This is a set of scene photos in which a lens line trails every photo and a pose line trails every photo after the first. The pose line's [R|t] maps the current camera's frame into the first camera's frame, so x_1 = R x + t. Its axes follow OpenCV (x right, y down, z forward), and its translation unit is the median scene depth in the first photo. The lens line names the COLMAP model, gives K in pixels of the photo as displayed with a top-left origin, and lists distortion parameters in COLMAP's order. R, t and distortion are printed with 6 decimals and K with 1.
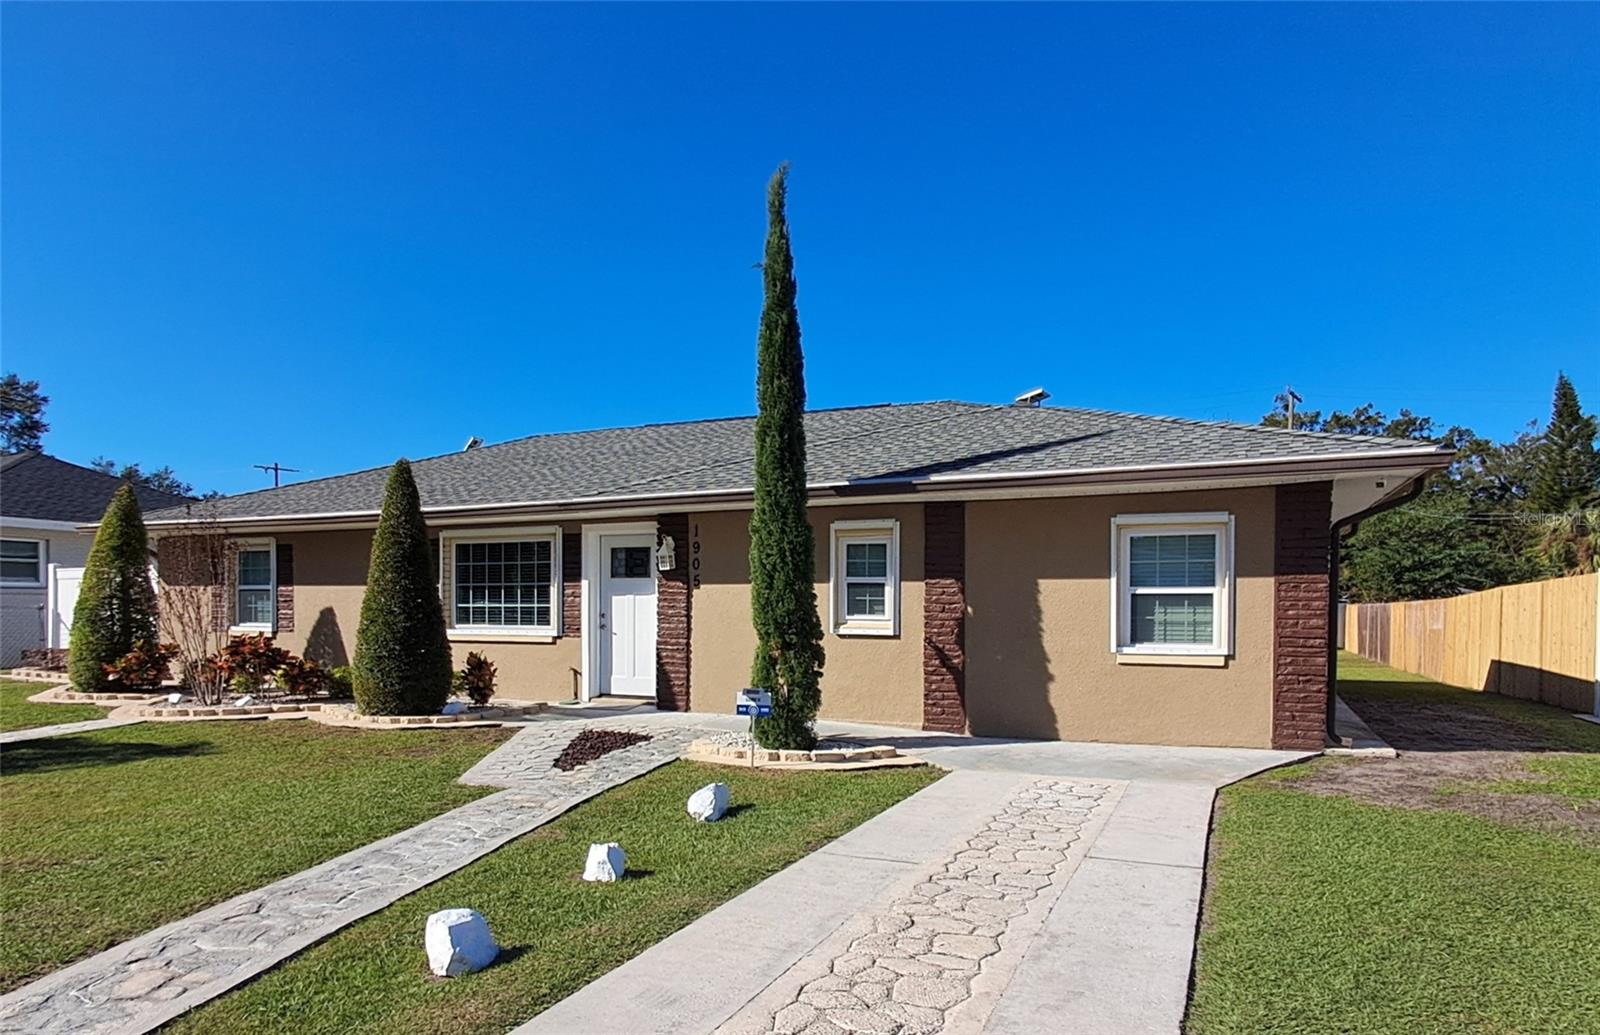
lens RADIAL K [[1023.4, 0, 868.3], [0, 1023.4, 594.1], [0, 0, 1]] dist [0.001876, 0.003052]
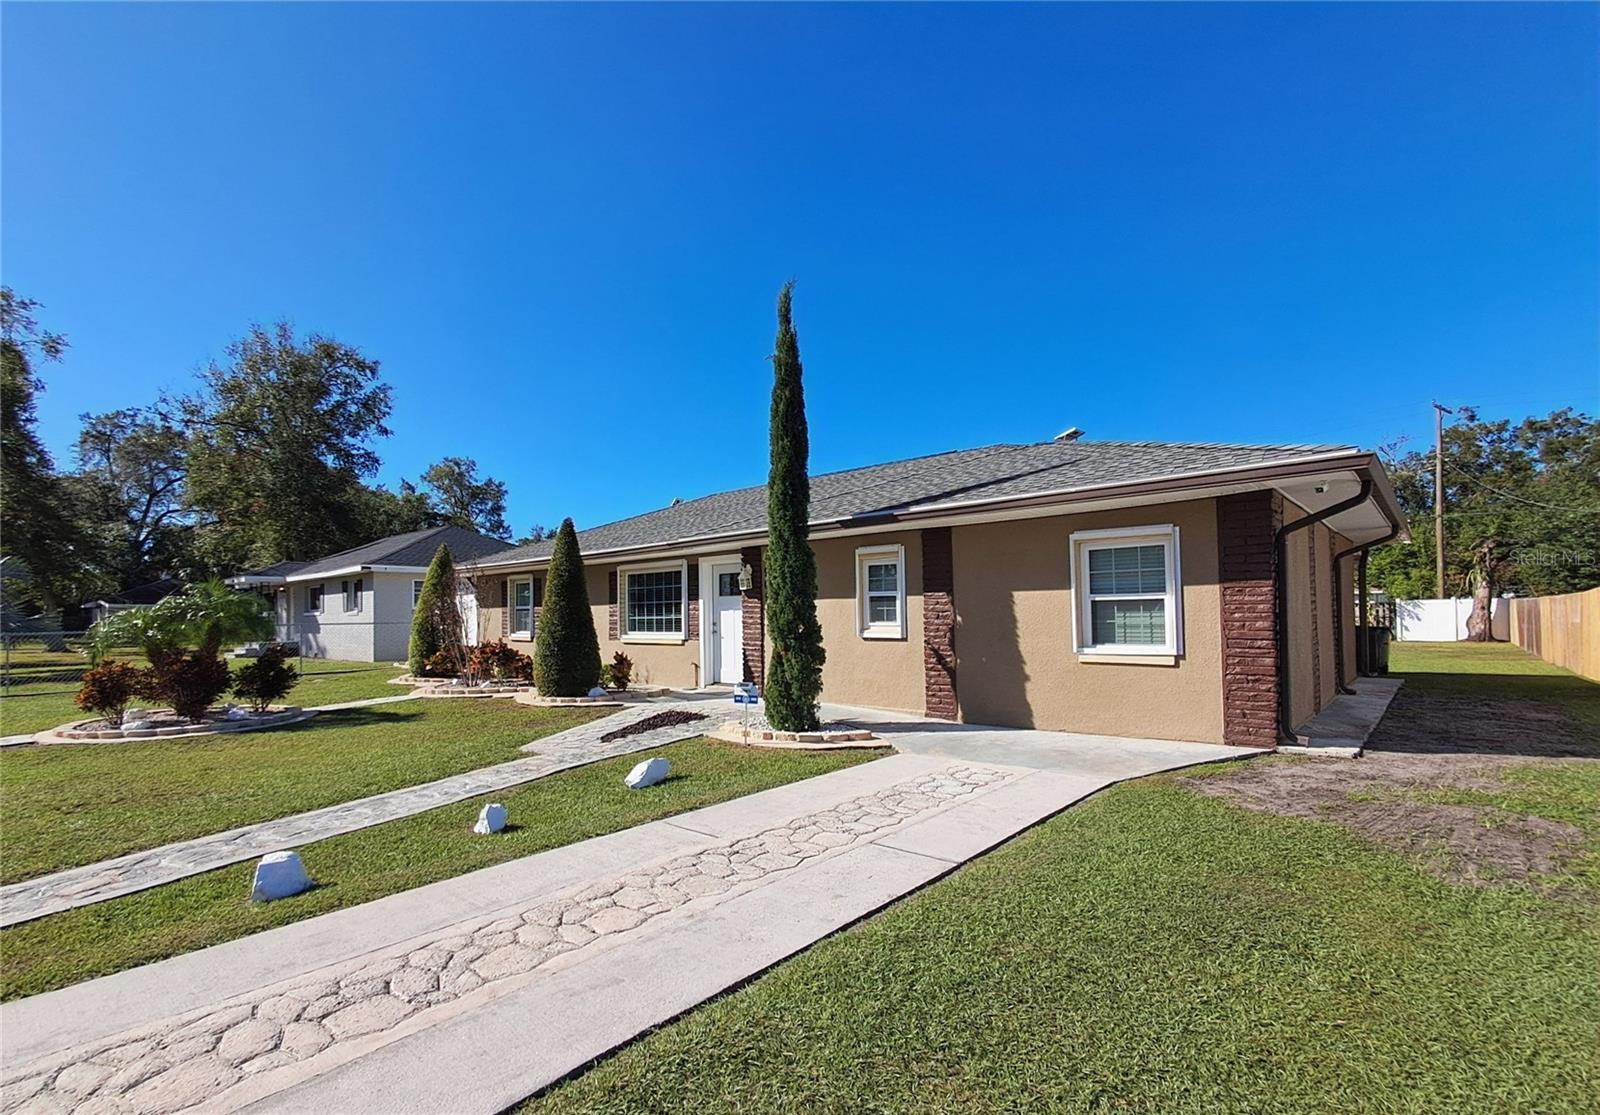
lens RADIAL K [[767.2, 0, 790.4], [0, 767.2, 567.1], [0, 0, 1]] dist [-0.000110, -0.000963]
pose [[0.944772, -0.036989, -0.325635, 0.199352], [0.021993, 0.998526, -0.049613, -0.002193], [0.326991, 0.039711, 0.944193, 0.080506]]
